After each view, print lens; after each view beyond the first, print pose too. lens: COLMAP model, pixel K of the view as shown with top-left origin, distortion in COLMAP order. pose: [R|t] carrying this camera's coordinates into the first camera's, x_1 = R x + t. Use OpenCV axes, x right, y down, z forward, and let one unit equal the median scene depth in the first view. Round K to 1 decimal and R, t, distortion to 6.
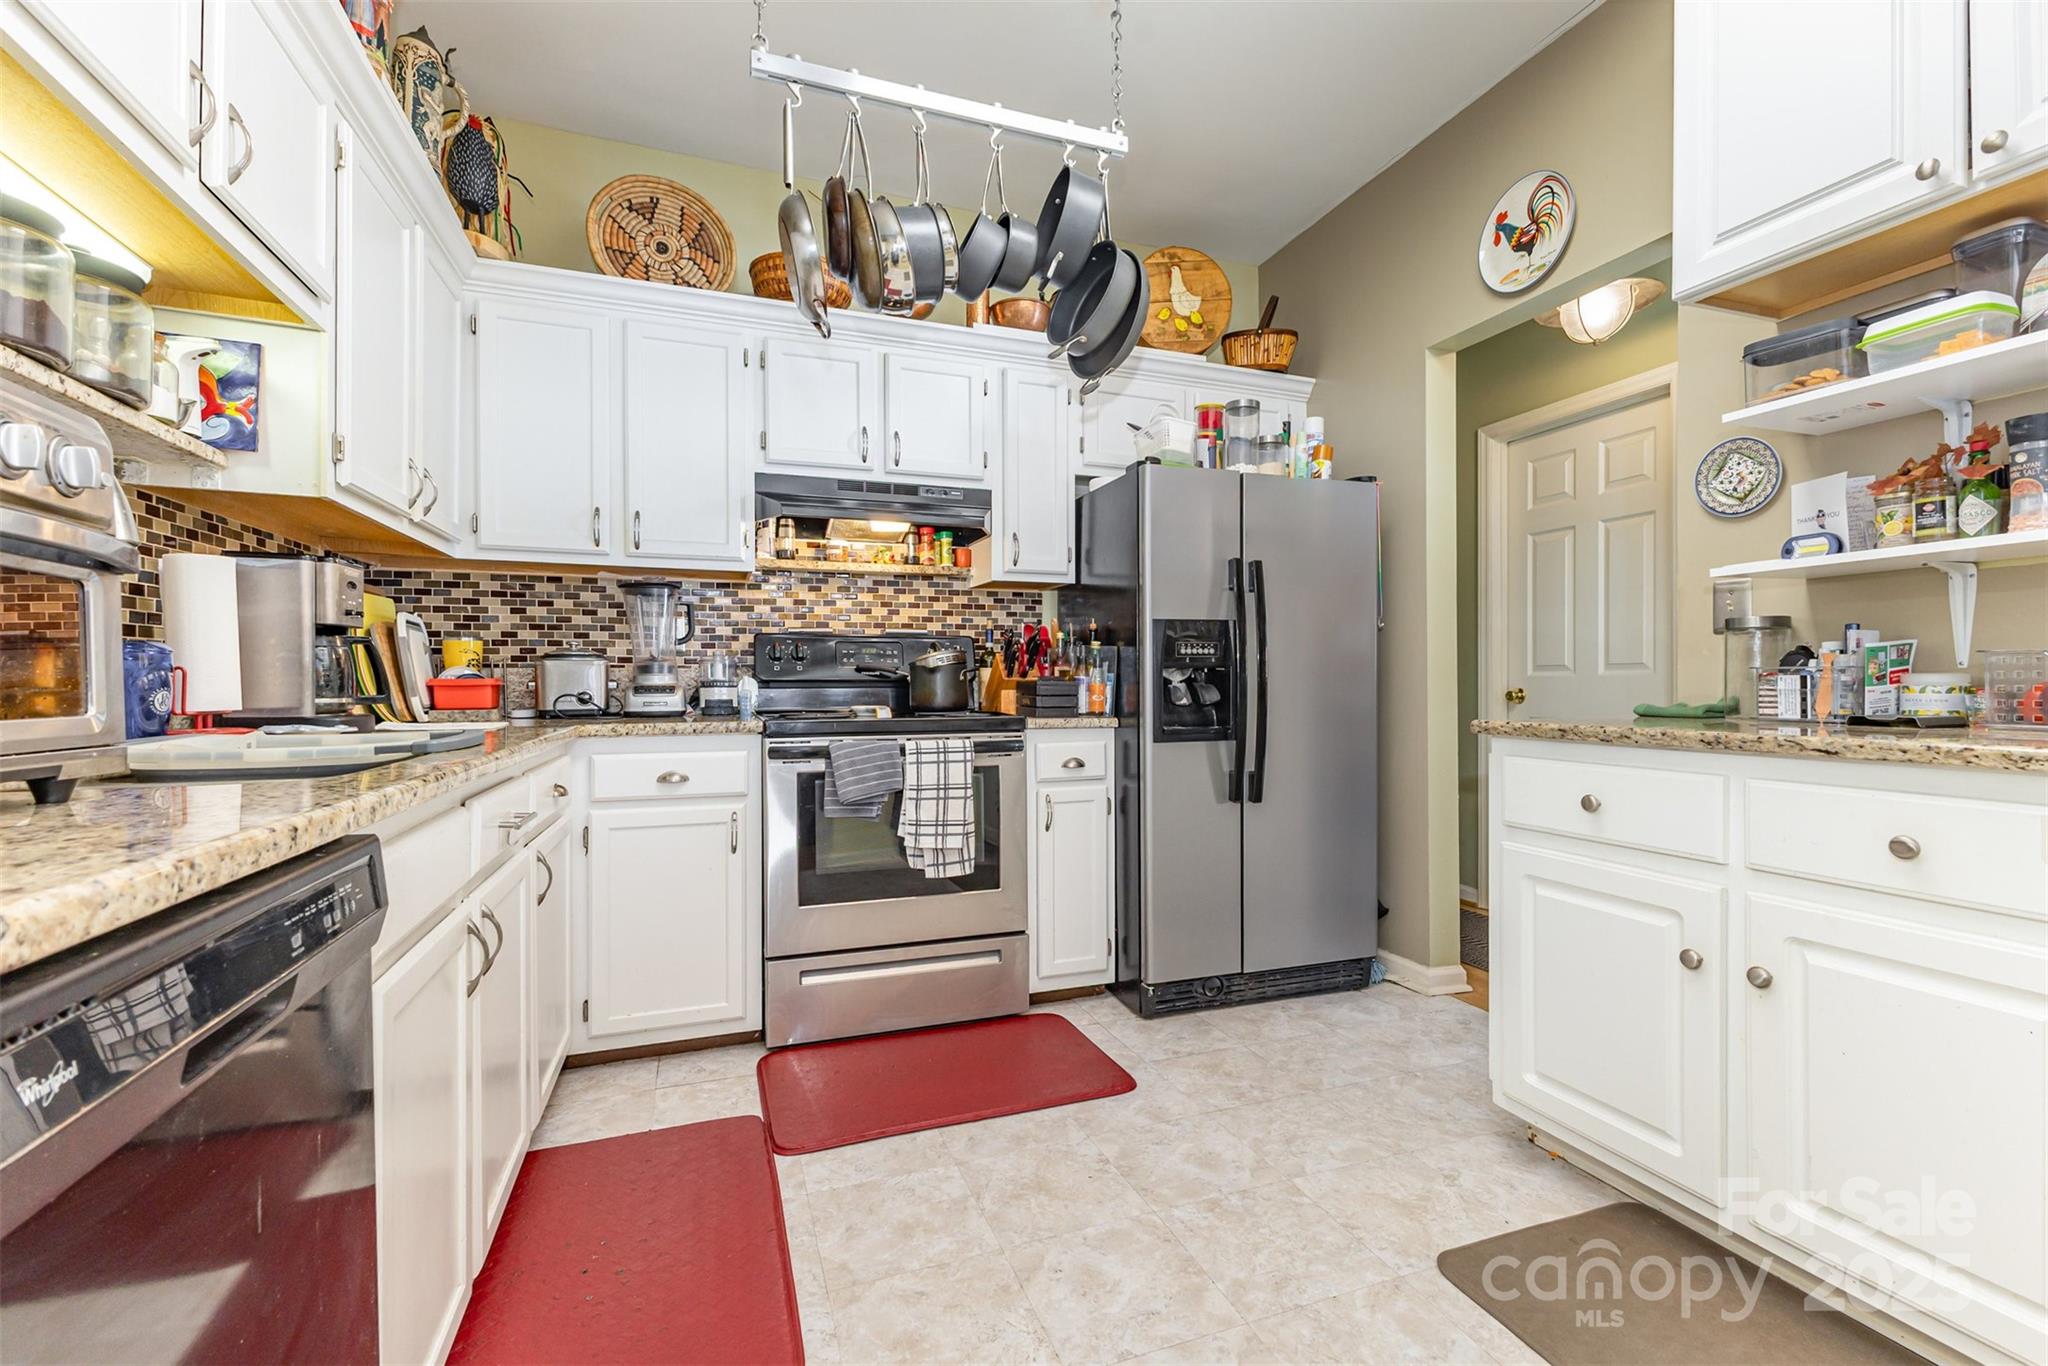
lens RADIAL K [[887.9, 0, 1040.2], [0, 887.9, 687.7], [0, 0, 1]] dist [0.009674, -0.000694]
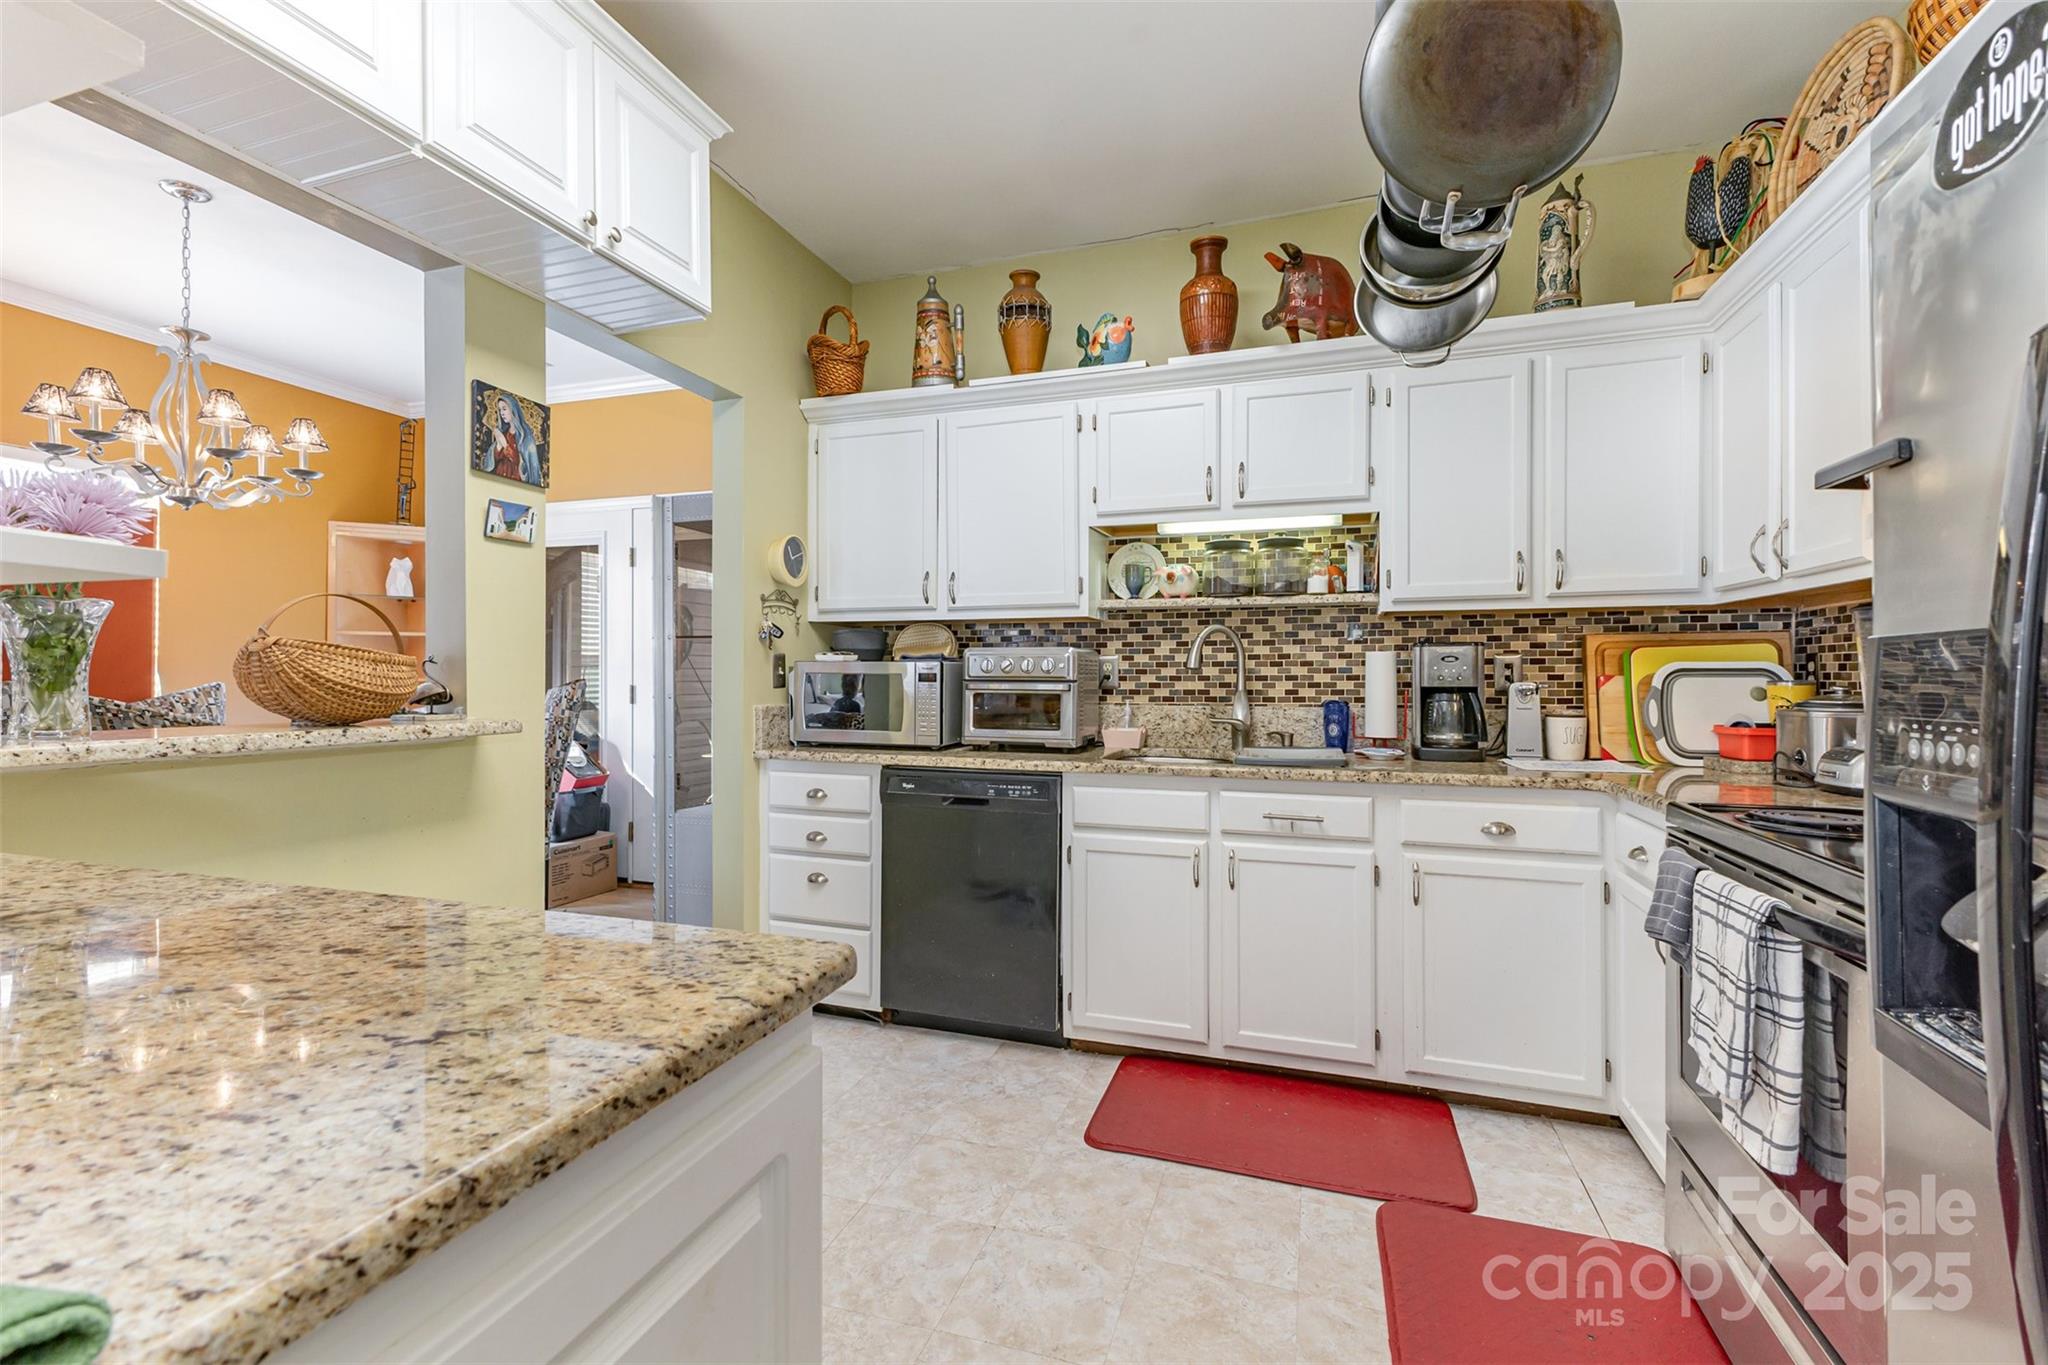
lens RADIAL K [[887.9, 0, 1023.9], [0, 887.9, 669.1], [0, 0, 1]] dist [0.009674, -0.000694]
pose [[-0.643627, -0.001819, -0.765337, 0.537696], [-0.002038, 0.999998, -0.000662, -0.064282], [0.765337, 0.001134, -0.643629, 0.951160]]
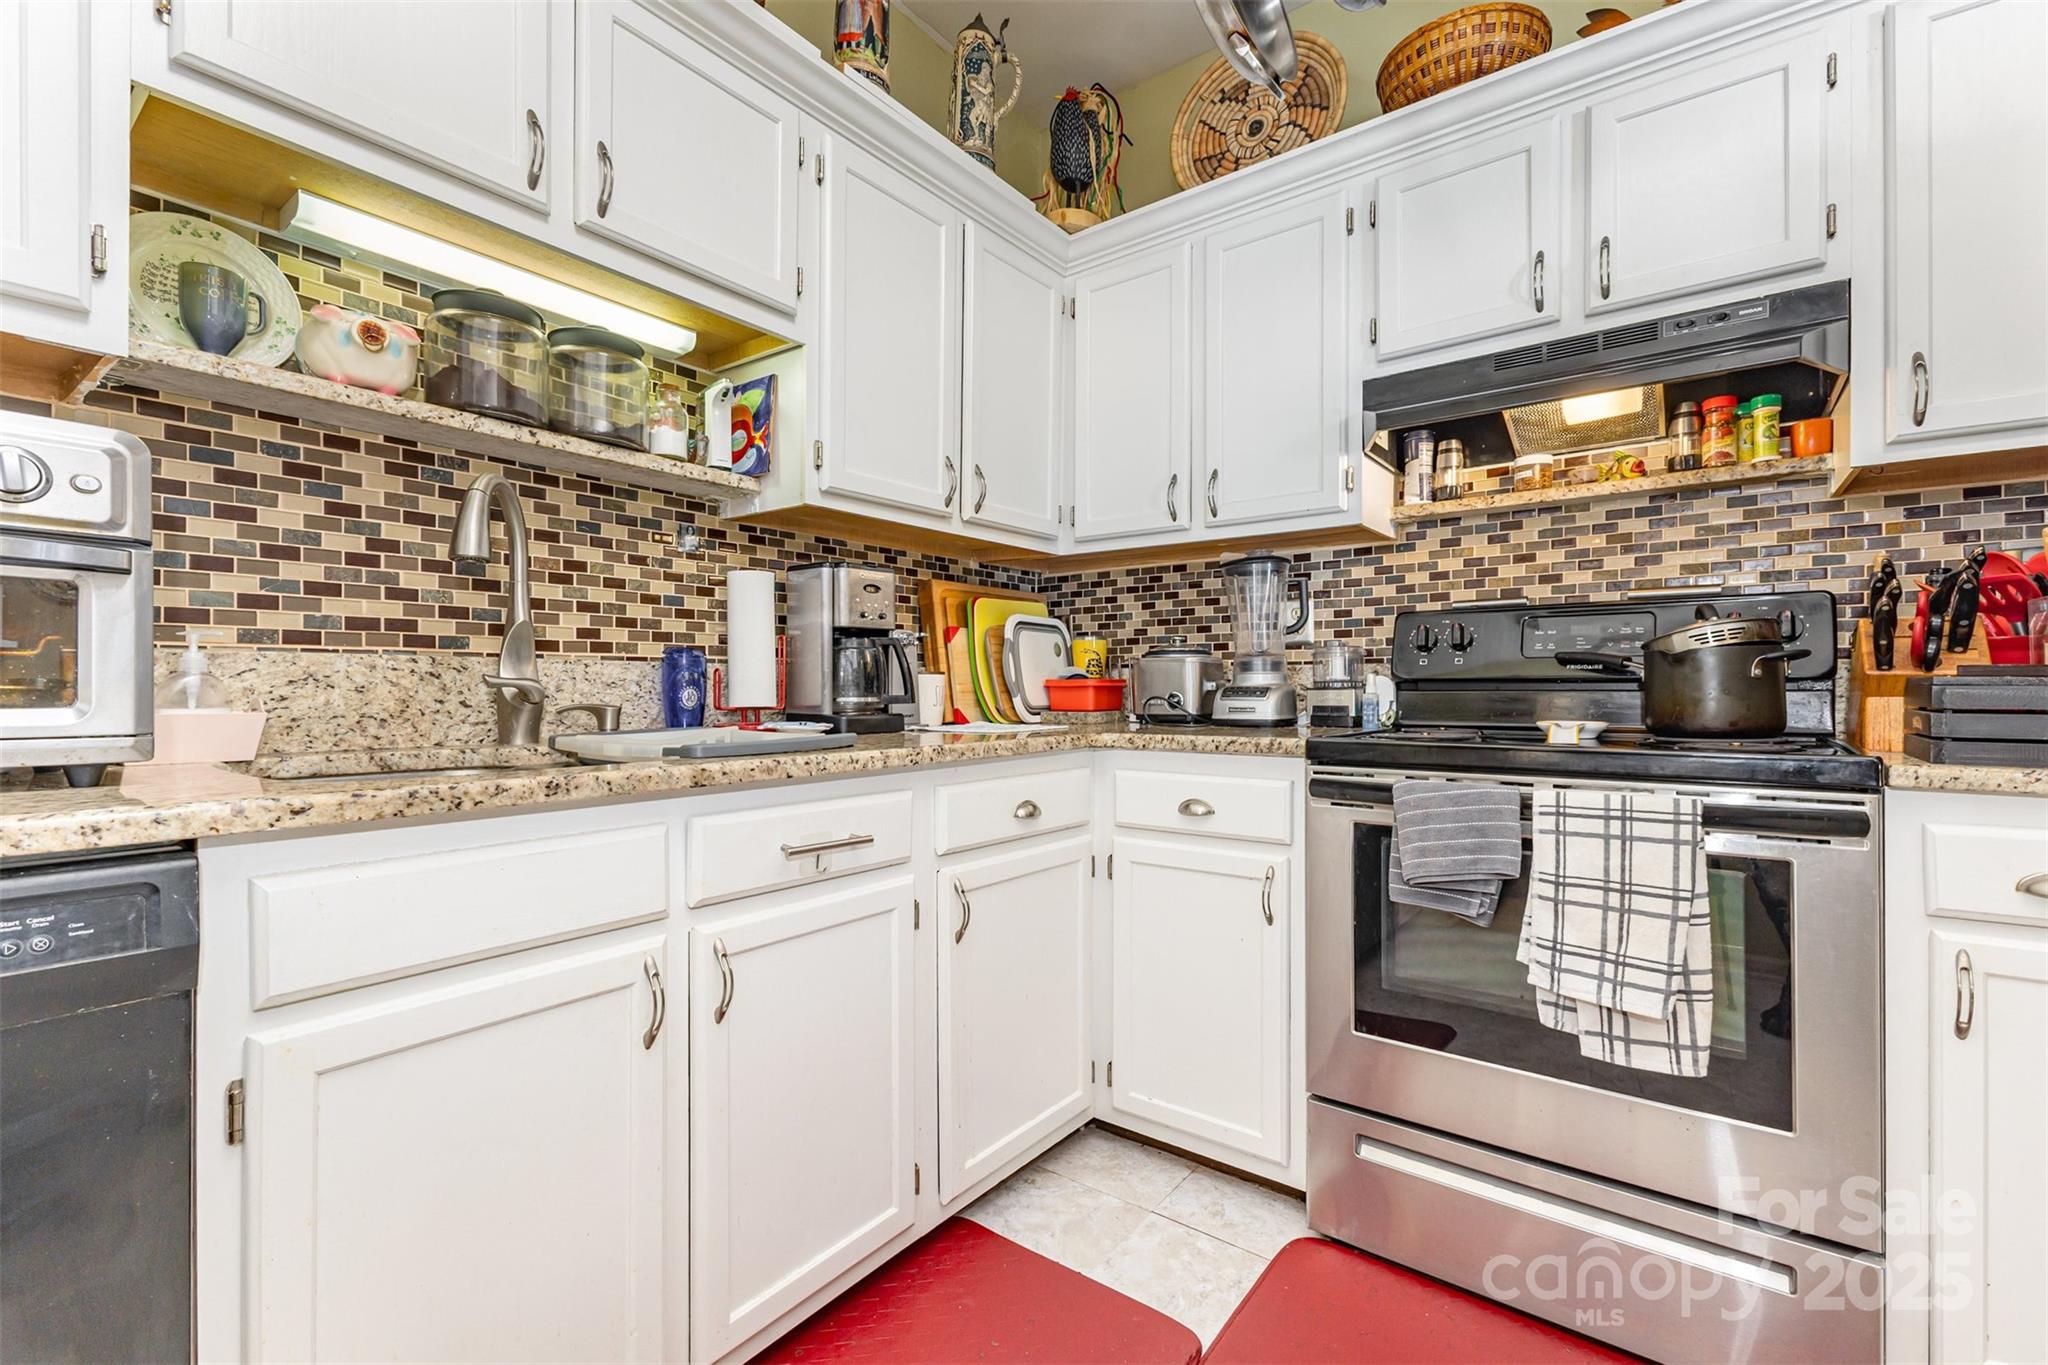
lens RADIAL K [[887.9, 0, 1024.8], [0, 887.9, 688.9], [0, 0, 1]] dist [0.009674, -0.000694]
pose [[0.529797, 0.002565, -0.848121, 0.131767], [-0.005547, 0.999985, -0.000441, 0.000997], [0.848106, 0.004938, 0.529803, 0.410936]]
